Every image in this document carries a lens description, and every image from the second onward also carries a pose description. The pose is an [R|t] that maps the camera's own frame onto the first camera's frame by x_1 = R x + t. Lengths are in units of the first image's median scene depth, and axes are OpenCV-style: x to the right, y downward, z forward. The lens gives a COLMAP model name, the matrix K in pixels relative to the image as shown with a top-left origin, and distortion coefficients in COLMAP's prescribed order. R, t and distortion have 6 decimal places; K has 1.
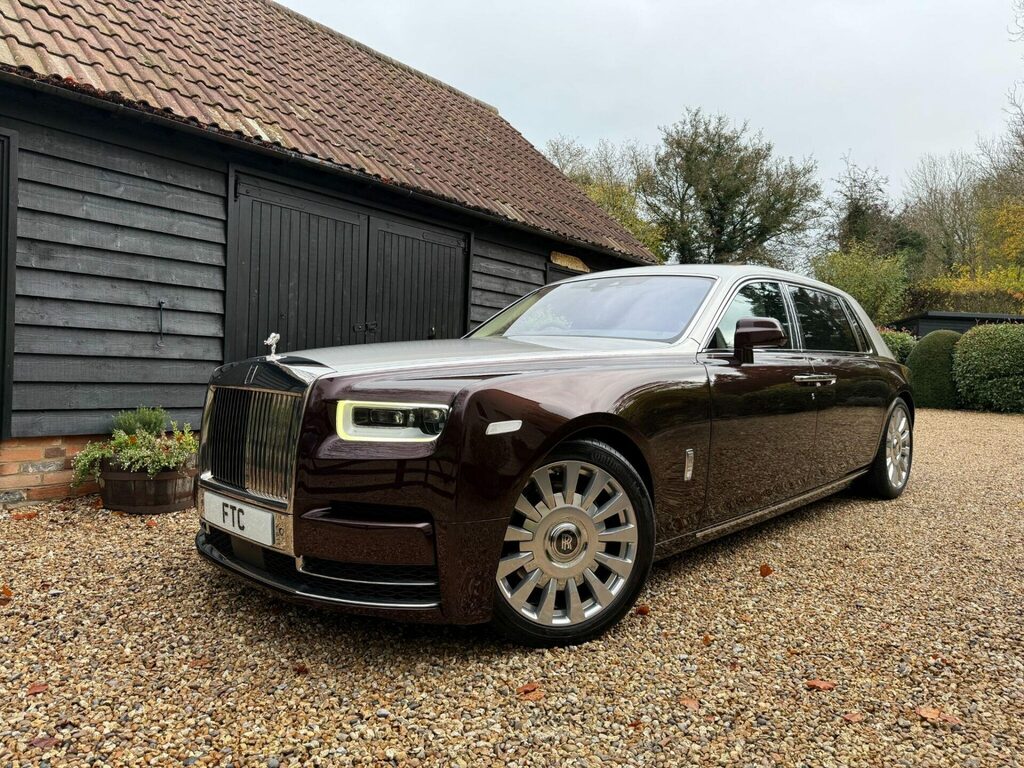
lens RADIAL K [[731.6, 0, 515.8], [0, 731.6, 383.6], [0, 0, 1]] dist [0.014714, -0.017982]
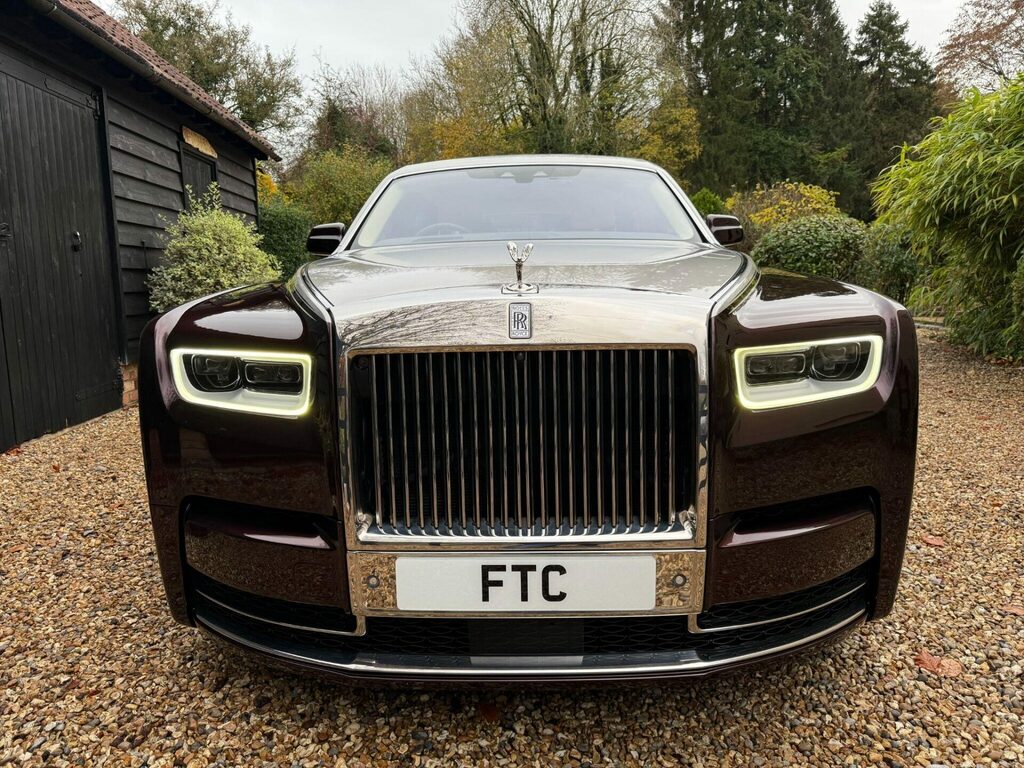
lens RADIAL K [[733.6, 0, 514.8], [0, 733.6, 384.3], [0, 0, 1]] dist [0.003284, -0.002971]
pose [[0.745544, -0.144349, 0.650636, -0.443653], [0.058813, 0.986704, 0.151516, -0.028040], [-0.663856, -0.074696, 0.744121, 0.378741]]
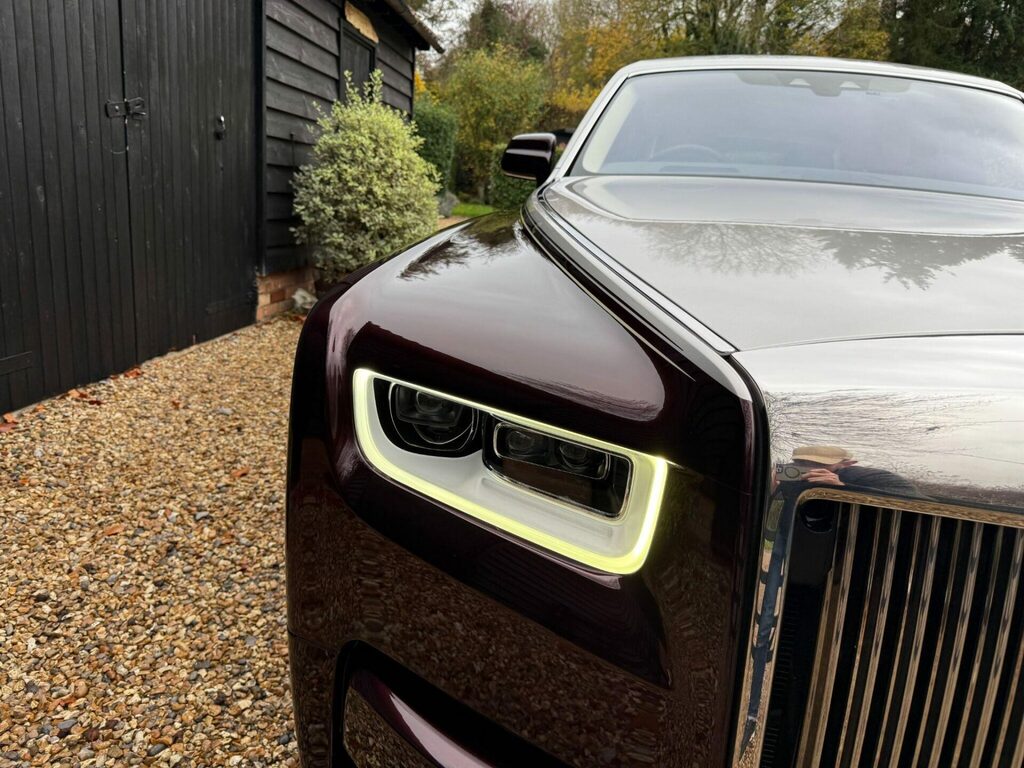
lens RADIAL K [[733.9, 0, 520.9], [0, 733.9, 384.9], [0, 0, 1]] dist [0.018289, -0.023363]
pose [[0.844048, -0.104074, 0.526072, -0.391232], [-0.039268, 0.966359, 0.254181, -0.047813], [-0.534828, -0.235199, 0.811567, 0.603682]]
